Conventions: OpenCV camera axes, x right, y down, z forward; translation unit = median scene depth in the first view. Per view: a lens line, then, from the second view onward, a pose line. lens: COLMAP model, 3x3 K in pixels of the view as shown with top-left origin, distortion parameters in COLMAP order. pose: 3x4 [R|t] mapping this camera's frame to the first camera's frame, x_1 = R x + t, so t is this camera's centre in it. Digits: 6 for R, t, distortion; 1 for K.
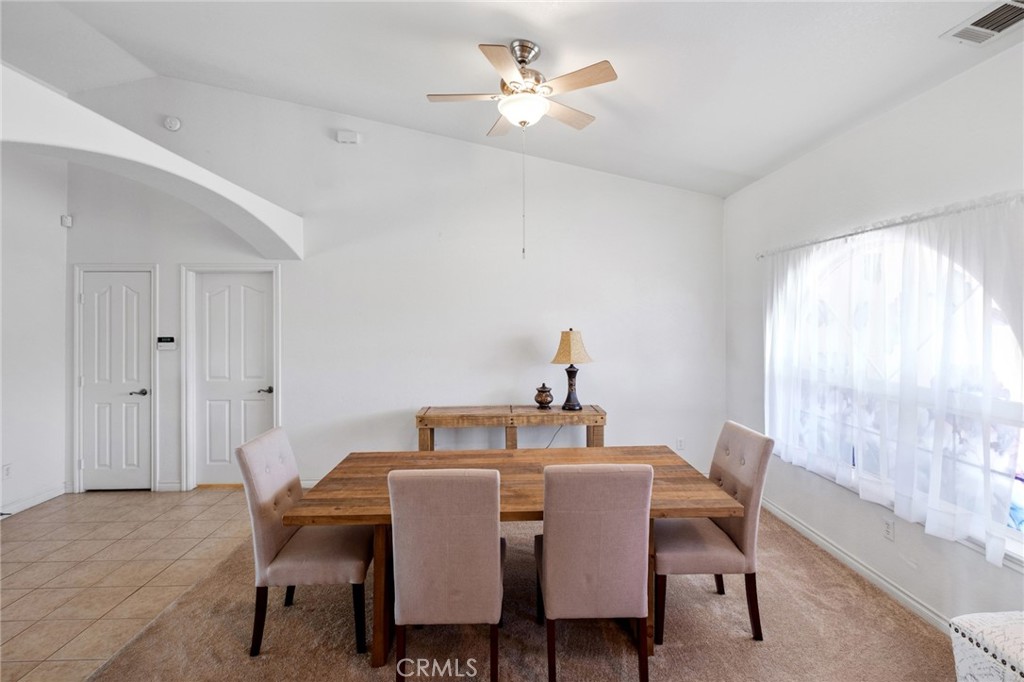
lens RADIAL K [[465.2, 0, 514.0], [0, 465.2, 316.5], [0, 0, 1]] dist [-0.000151, -0.001083]
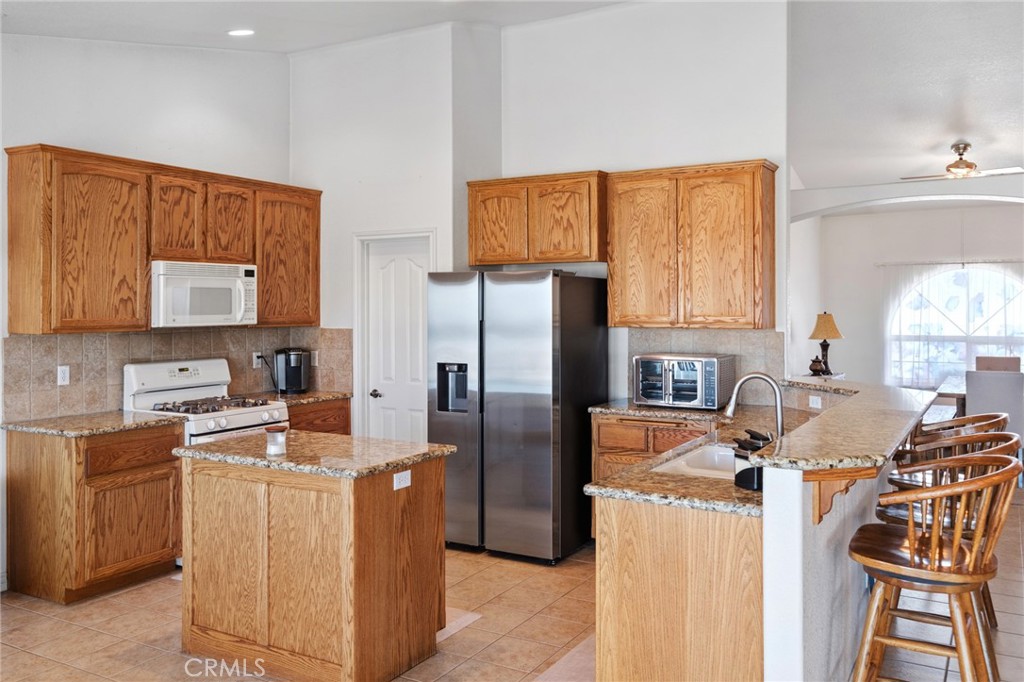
lens RADIAL K [[843.1, 0, 512.0], [0, 843.1, 305.4], [0, 0, 1]] dist [0.007240, 0.002018]
pose [[0.536905, 0.006866, 0.843615, -3.291088], [-0.004271, 0.999976, -0.005420, 0.034180], [-0.843632, -0.000693, 0.536921, 0.677609]]
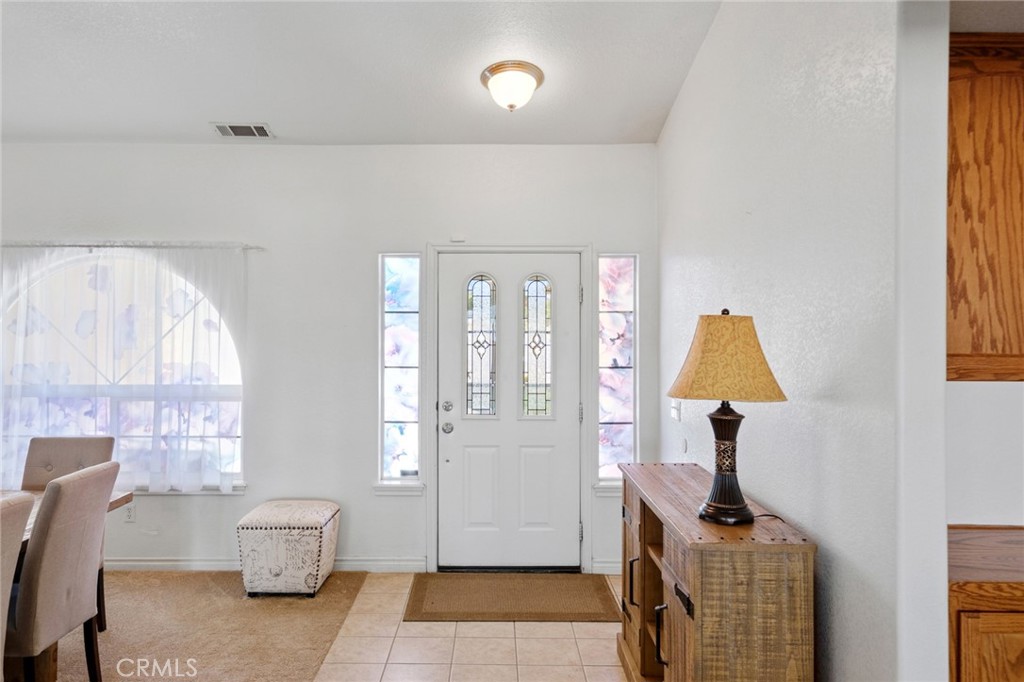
lens RADIAL K [[743.5, 0, 486.7], [0, 743.5, 326.6], [0, 0, 1]] dist [0.003076, 0.004631]
pose [[0.050594, 0.010917, 0.998660, -0.866153], [-0.005822, 0.999926, -0.010636, 0.016678], [-0.998702, -0.005276, 0.050654, 0.041293]]
